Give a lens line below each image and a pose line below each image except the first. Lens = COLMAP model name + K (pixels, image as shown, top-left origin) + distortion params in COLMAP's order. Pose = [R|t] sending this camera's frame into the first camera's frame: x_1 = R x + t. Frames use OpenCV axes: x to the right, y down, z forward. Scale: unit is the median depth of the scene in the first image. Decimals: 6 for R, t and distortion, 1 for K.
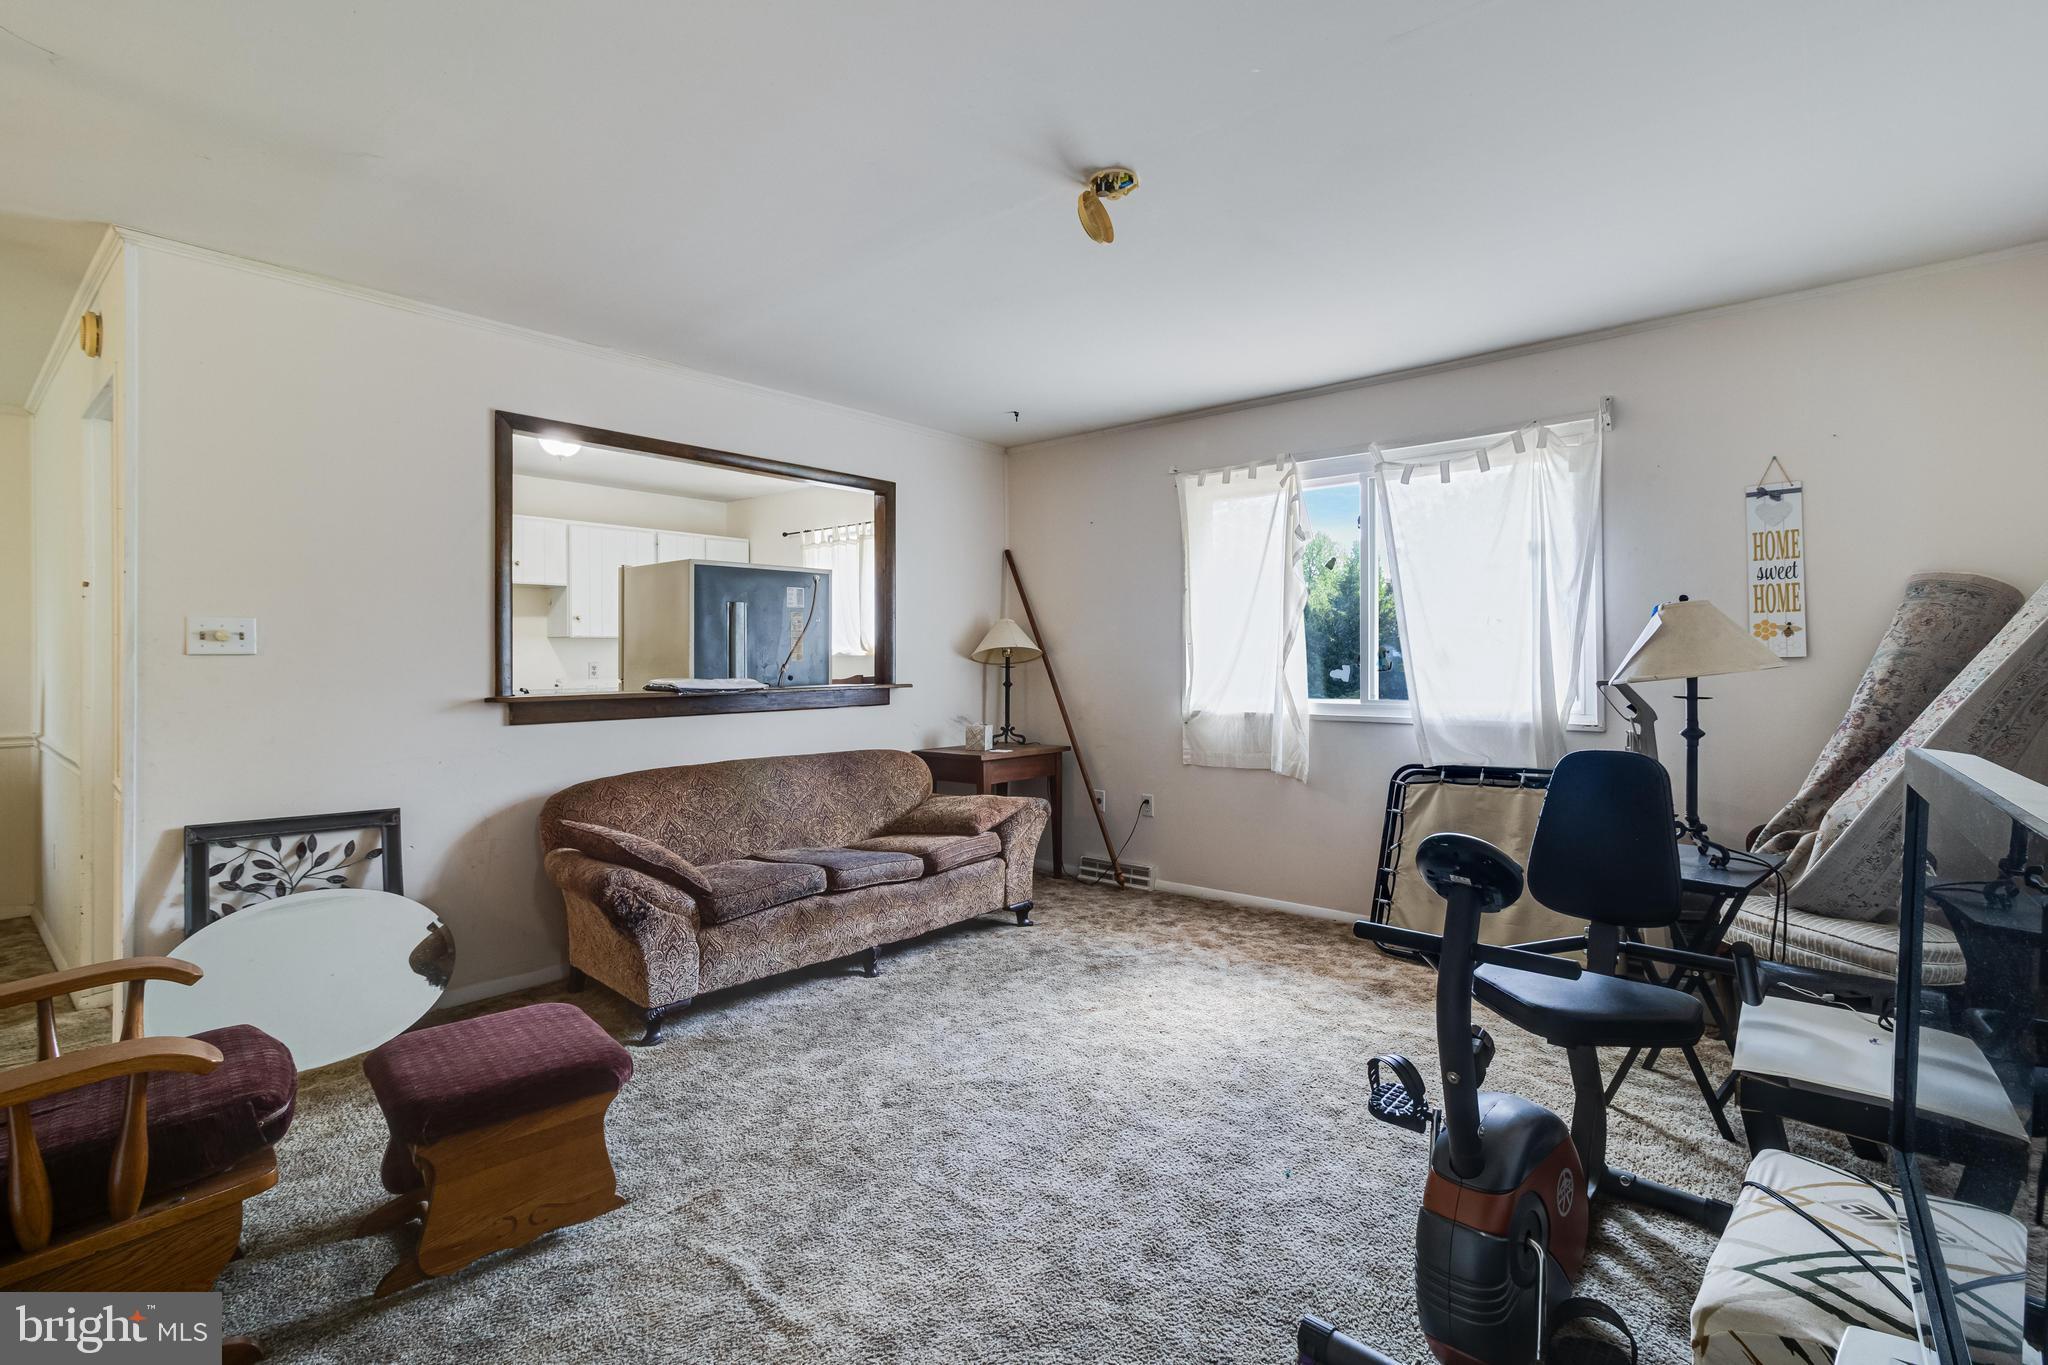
lens RADIAL K [[944.8, 0, 1023.1], [0, 944.8, 672.9], [0, 0, 1]] dist [0.002704, 0.000245]
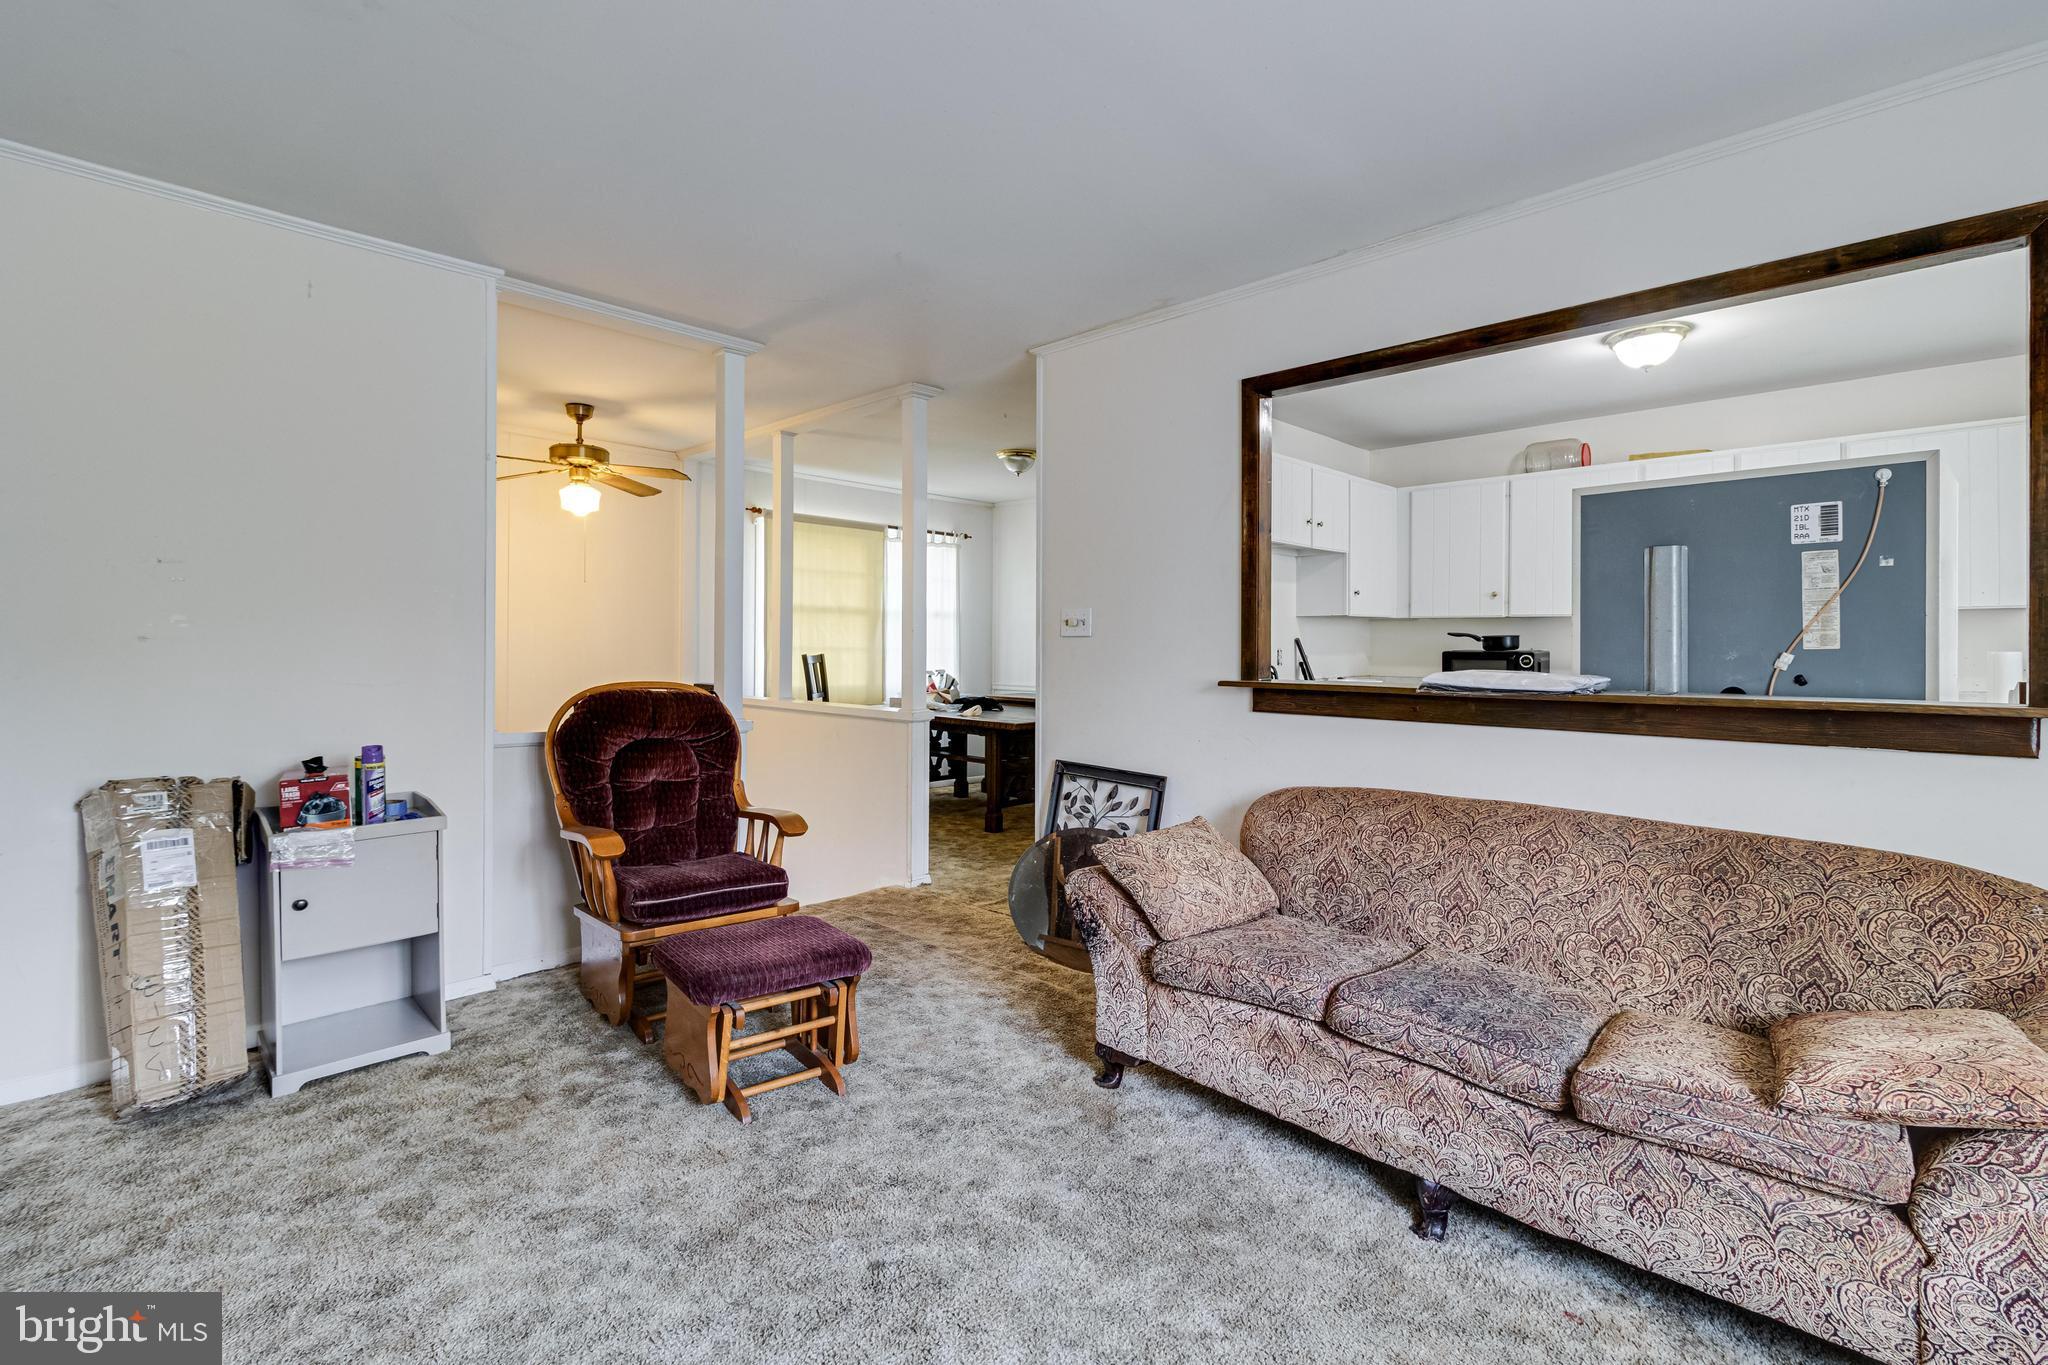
lens RADIAL K [[944.8, 0, 1025.4], [0, 944.8, 650.4], [0, 0, 1]] dist [0.002704, 0.000245]
pose [[-0.064455, 0.009500, -0.997875, 0.373577], [-0.019401, 0.999754, 0.010771, -0.009675], [0.997732, 0.020054, -0.064255, 0.775534]]
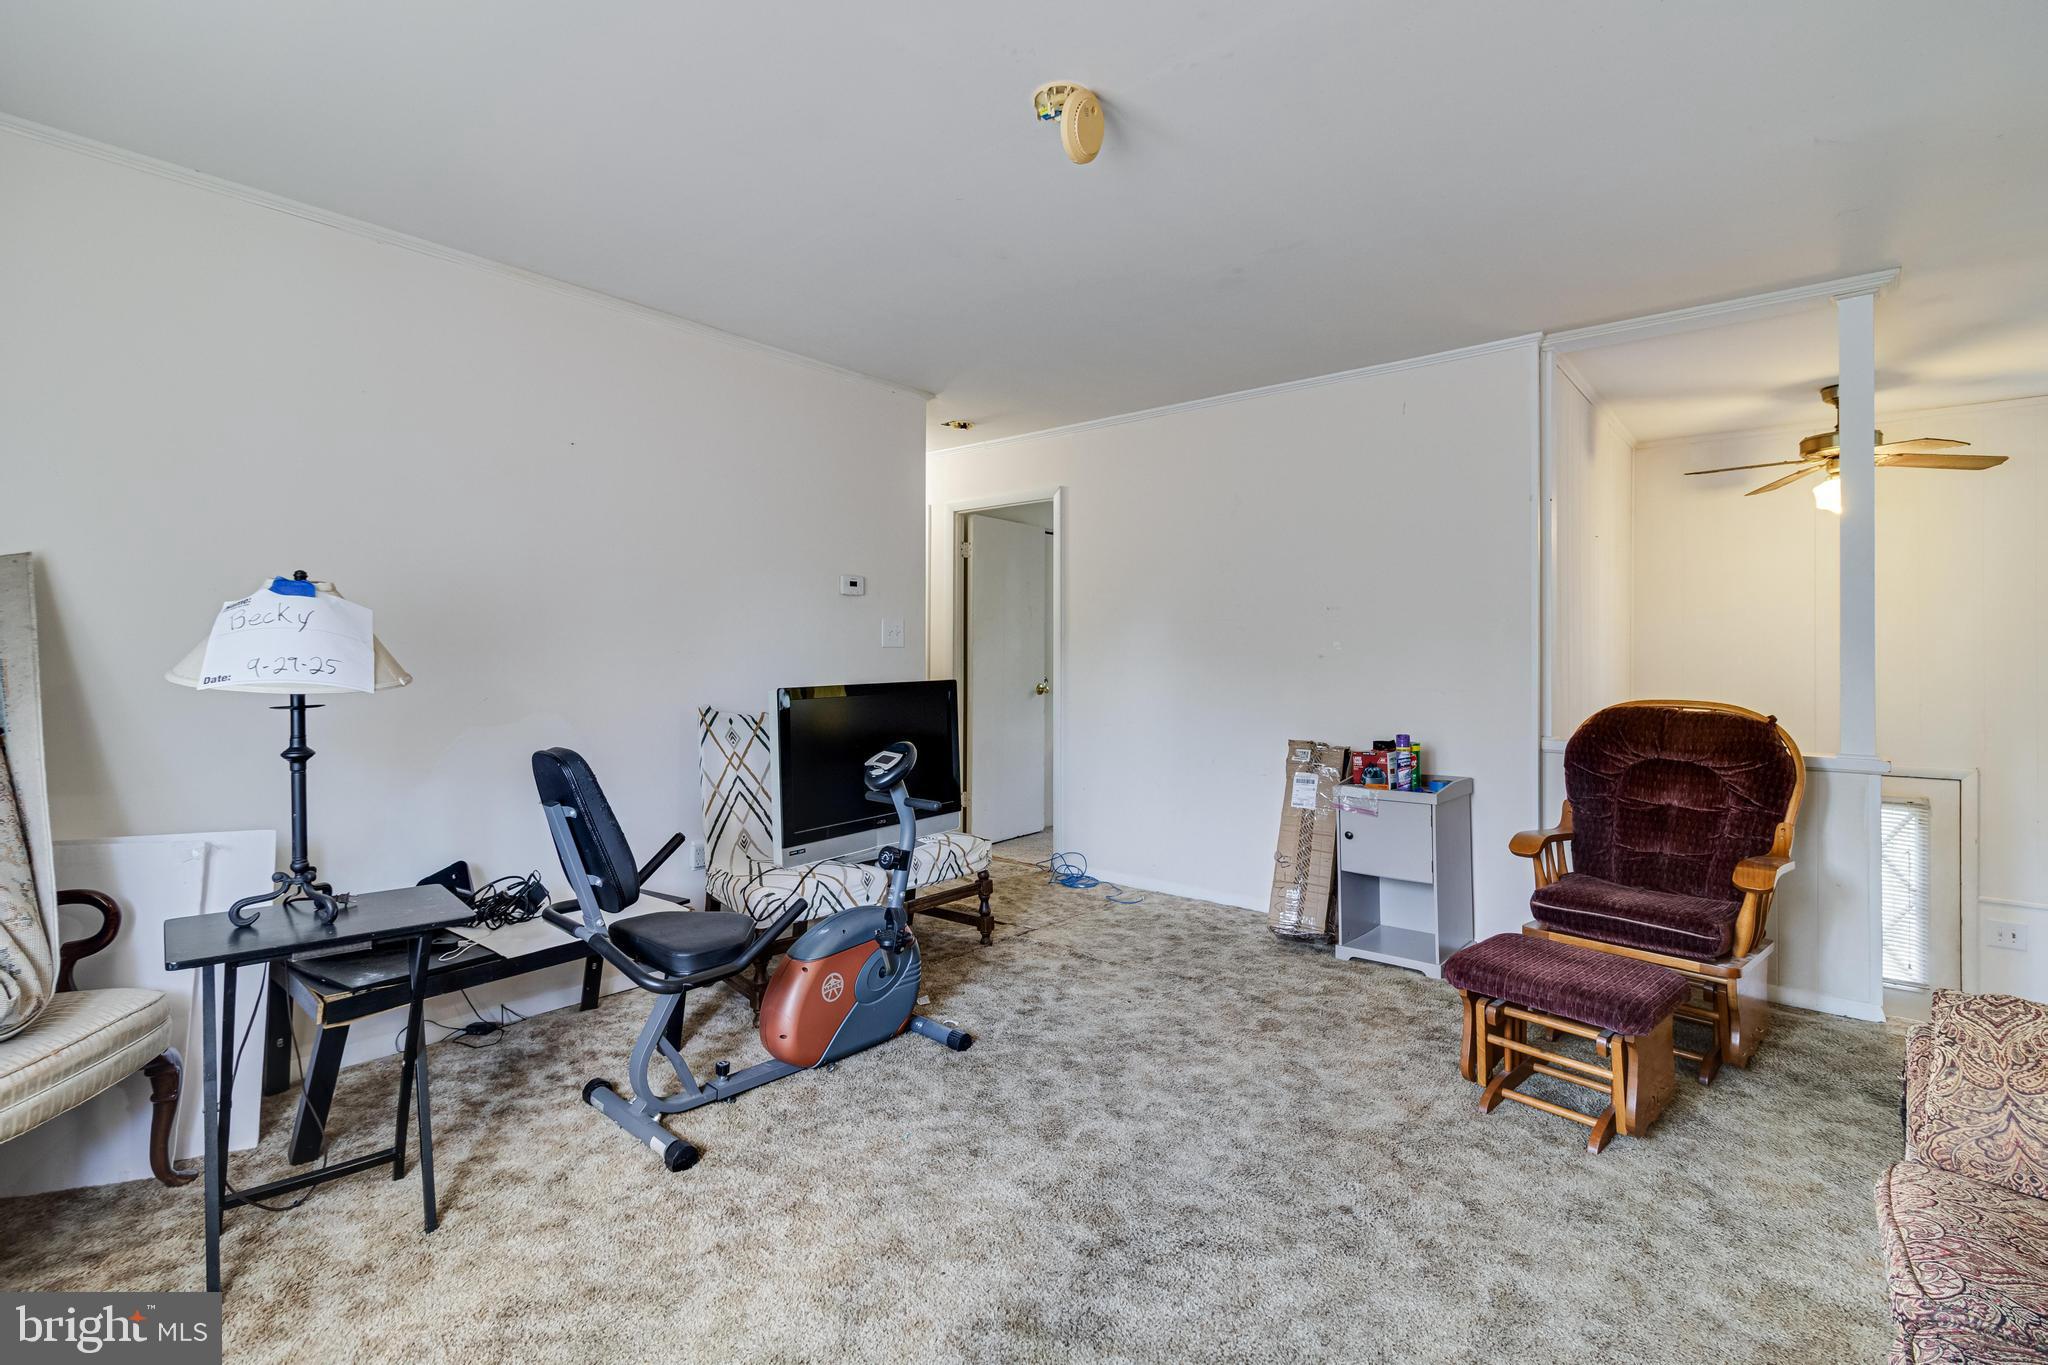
lens RADIAL K [[944.8, 0, 1030.6], [0, 944.8, 660.8], [0, 0, 1]] dist [0.002704, 0.000245]
pose [[-0.999844, 0.001442, -0.017609, 0.092698], [0.001047, 0.999749, 0.022390, -0.018845], [0.017637, 0.022368, -0.999594, 1.209104]]
